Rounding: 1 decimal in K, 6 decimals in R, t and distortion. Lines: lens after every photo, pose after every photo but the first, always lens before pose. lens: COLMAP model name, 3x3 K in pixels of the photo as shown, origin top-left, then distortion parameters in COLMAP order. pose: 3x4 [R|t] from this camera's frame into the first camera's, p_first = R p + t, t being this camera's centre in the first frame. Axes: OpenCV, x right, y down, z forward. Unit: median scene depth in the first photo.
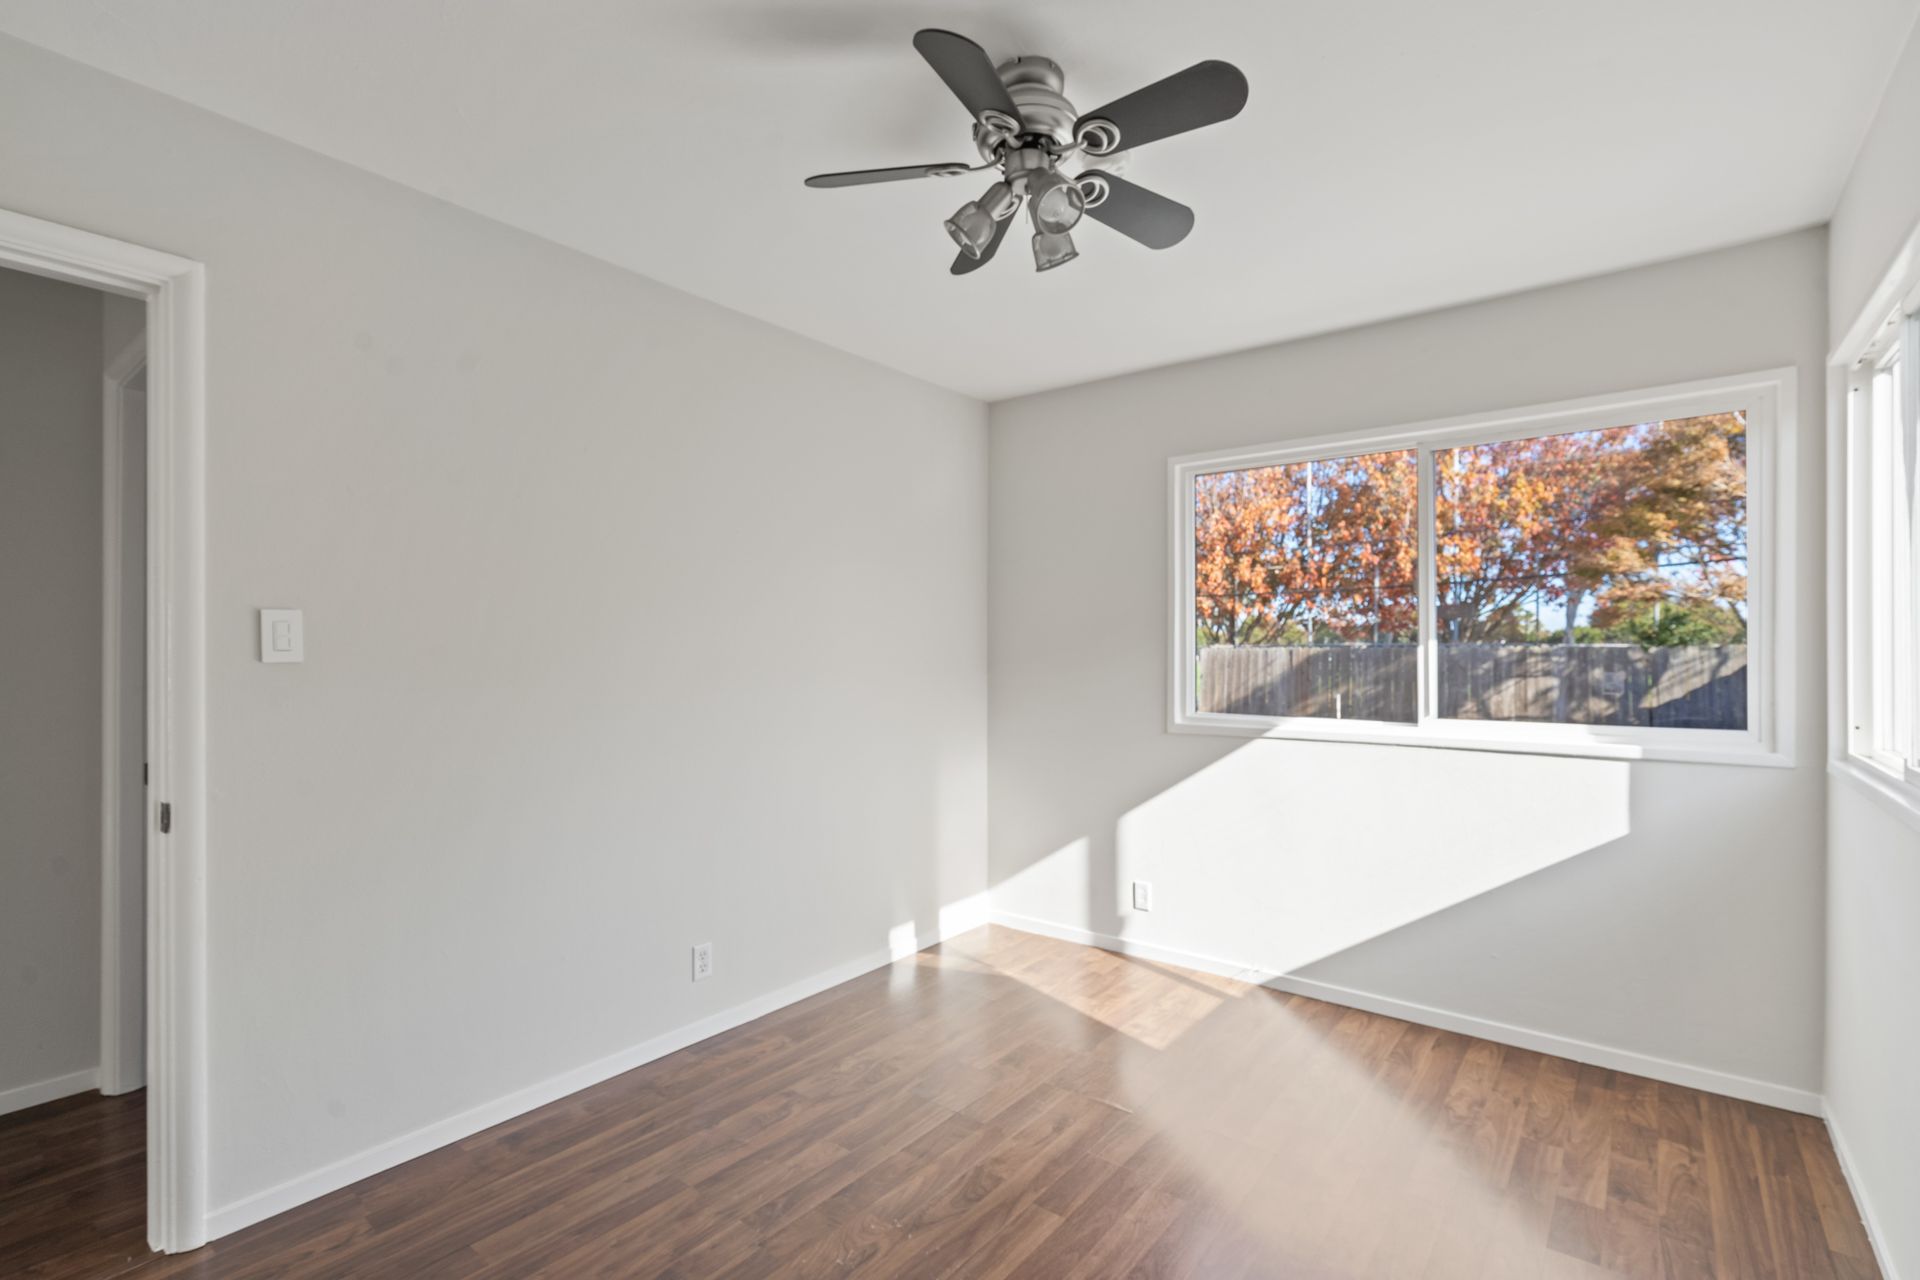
lens RADIAL K [[876.2, 0, 986.0], [0, 876.2, 655.7], [0, 0, 1]] dist [0.001283, -0.000401]
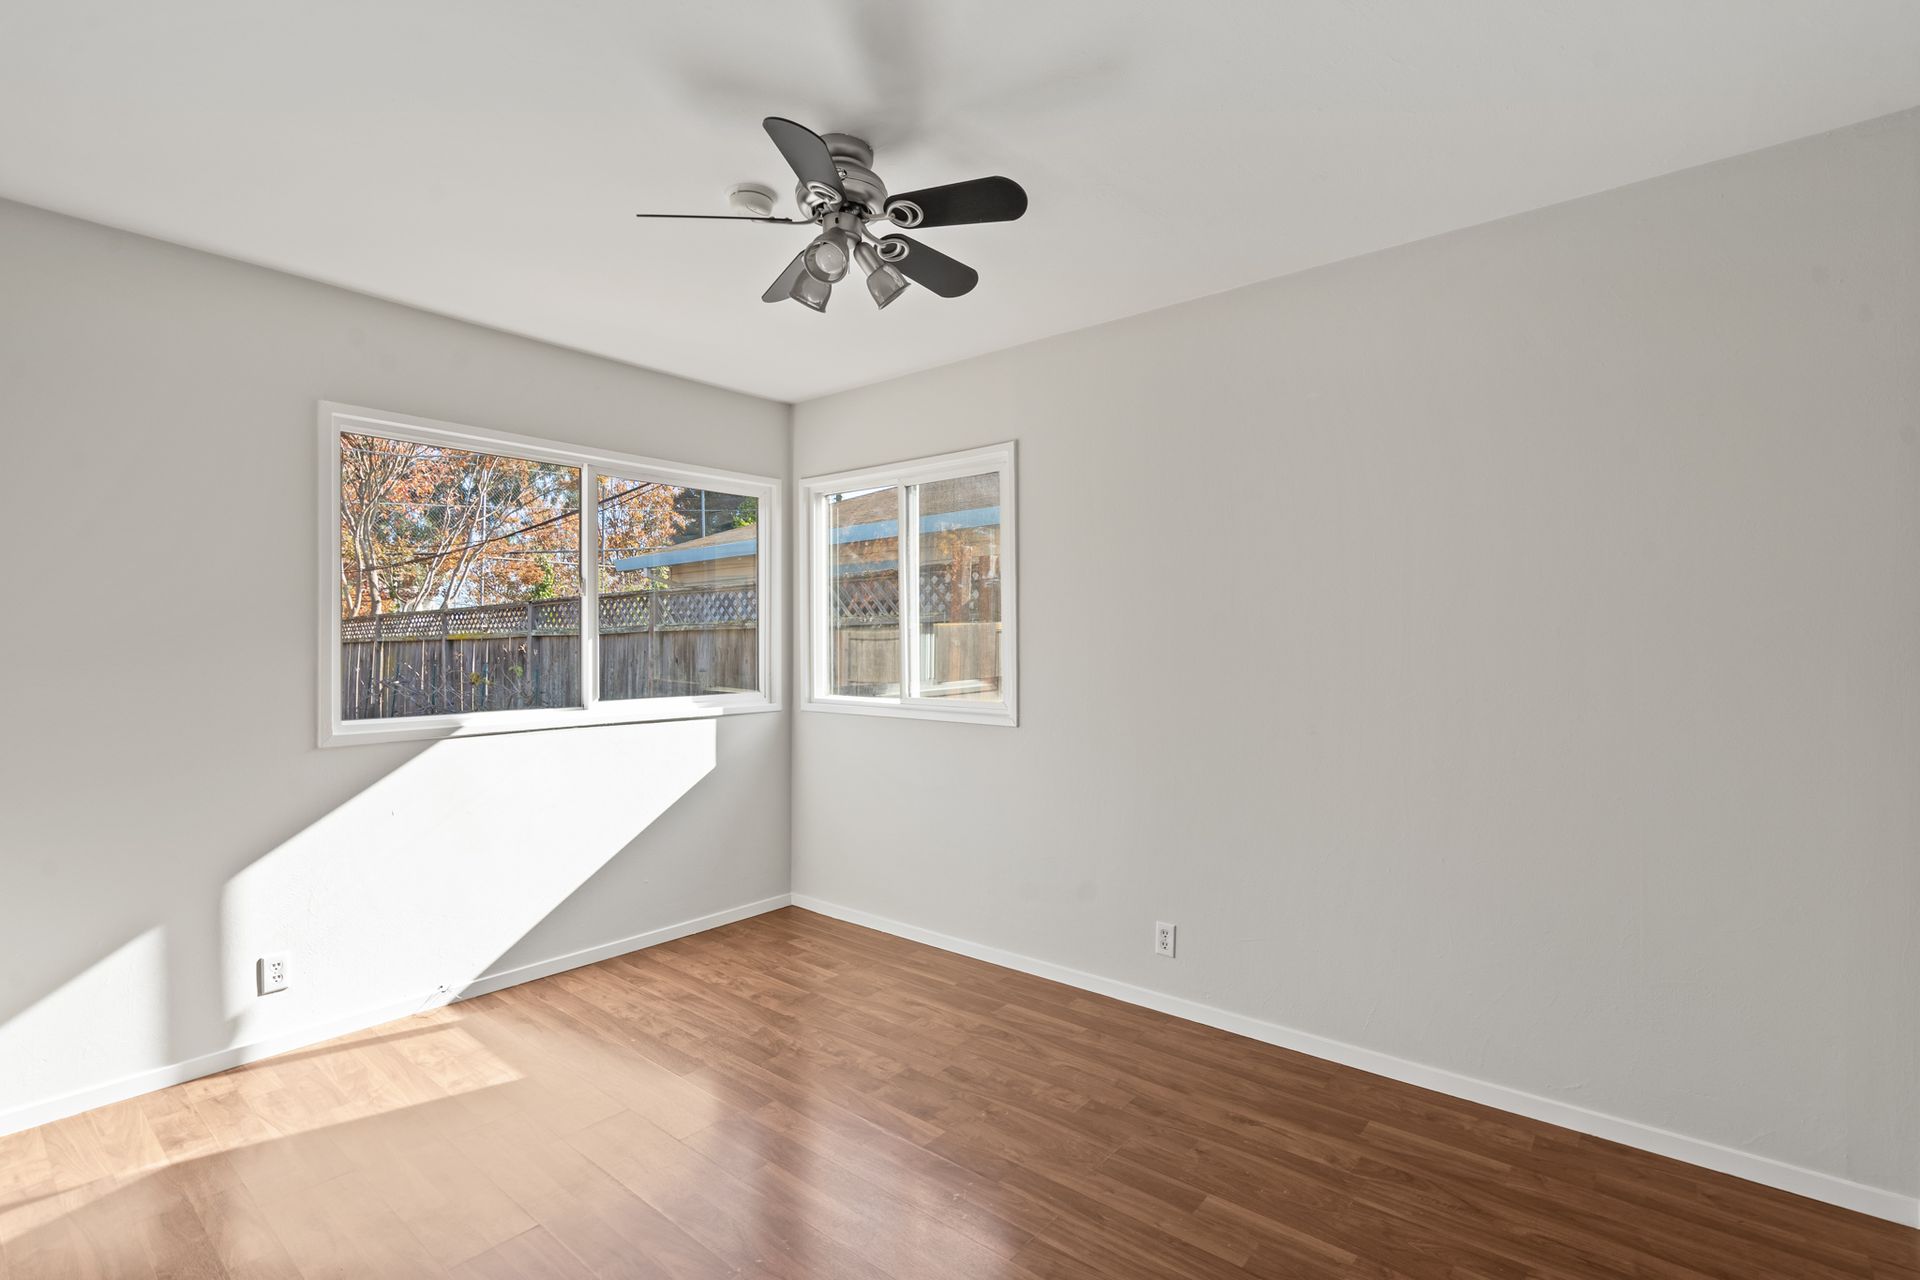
lens RADIAL K [[876.2, 0, 951.0], [0, 876.2, 642.6], [0, 0, 1]] dist [0.001283, -0.000401]
pose [[0.048247, 0.001153, 0.998835, -0.710439], [0.007430, 0.999971, -0.001513, -0.001884], [-0.998808, 0.007494, 0.048237, 0.510221]]
